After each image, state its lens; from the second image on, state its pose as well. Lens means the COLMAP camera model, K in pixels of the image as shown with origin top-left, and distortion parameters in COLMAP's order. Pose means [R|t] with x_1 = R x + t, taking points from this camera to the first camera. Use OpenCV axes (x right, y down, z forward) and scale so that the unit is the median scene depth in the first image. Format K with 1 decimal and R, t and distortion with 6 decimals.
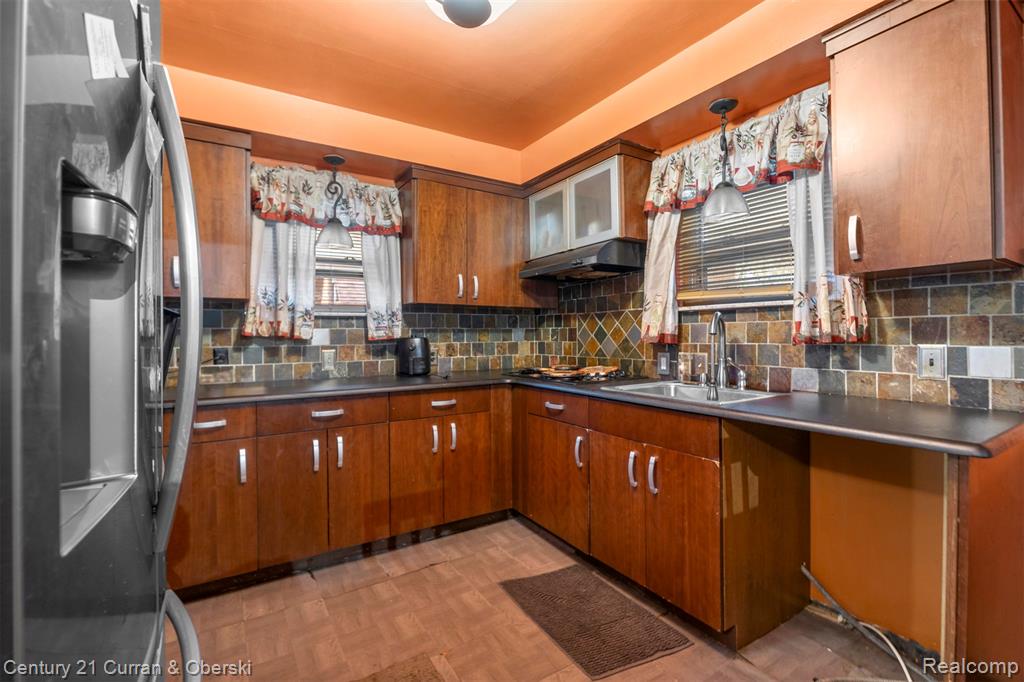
lens RADIAL K [[455.9, 0, 510.5], [0, 455.9, 331.4], [0, 0, 1]] dist [-0.000008, 0.000922]
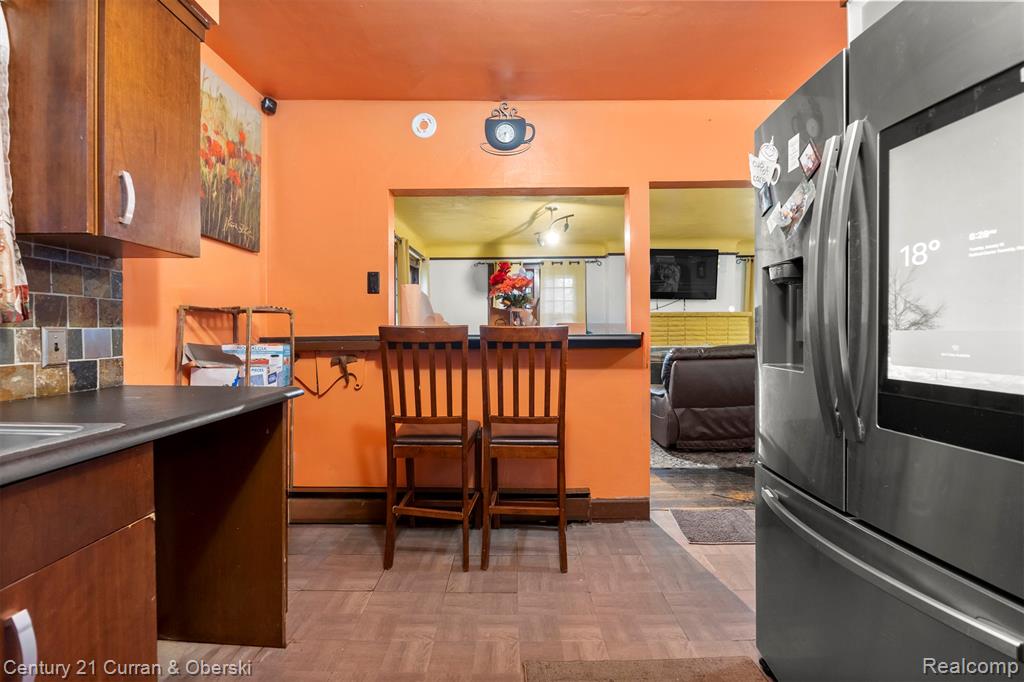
lens RADIAL K [[455.9, 0, 509.6], [0, 455.9, 336.4], [0, 0, 1]] dist [-0.000008, 0.000922]
pose [[-0.834894, 0.002330, 0.550405, -0.180240], [0.003132, 0.999995, 0.000518, 0.031767], [-0.550401, 0.002157, -0.834898, 0.799709]]
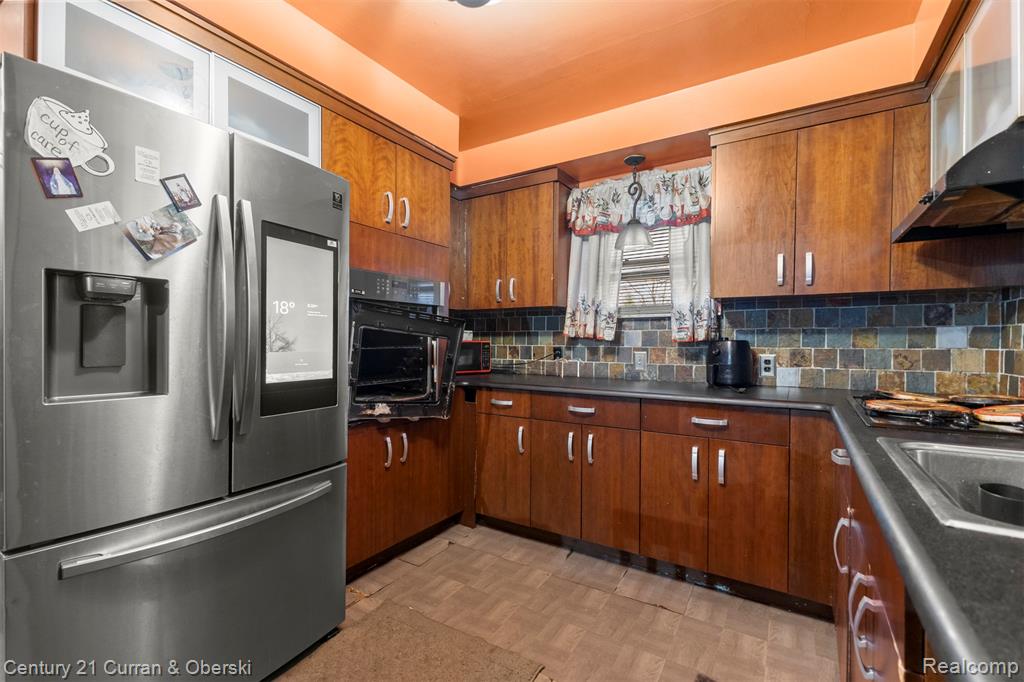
lens RADIAL K [[450.4, 0, 510.3], [0, 450.4, 342.7], [0, 0, 1]] dist [0.011248, 0.000634]
pose [[0.431940, 0.012518, -0.901815, 0.415775], [0.000293, 0.999902, 0.014020, 0.007979], [0.901902, -0.006320, 0.431894, 0.349039]]
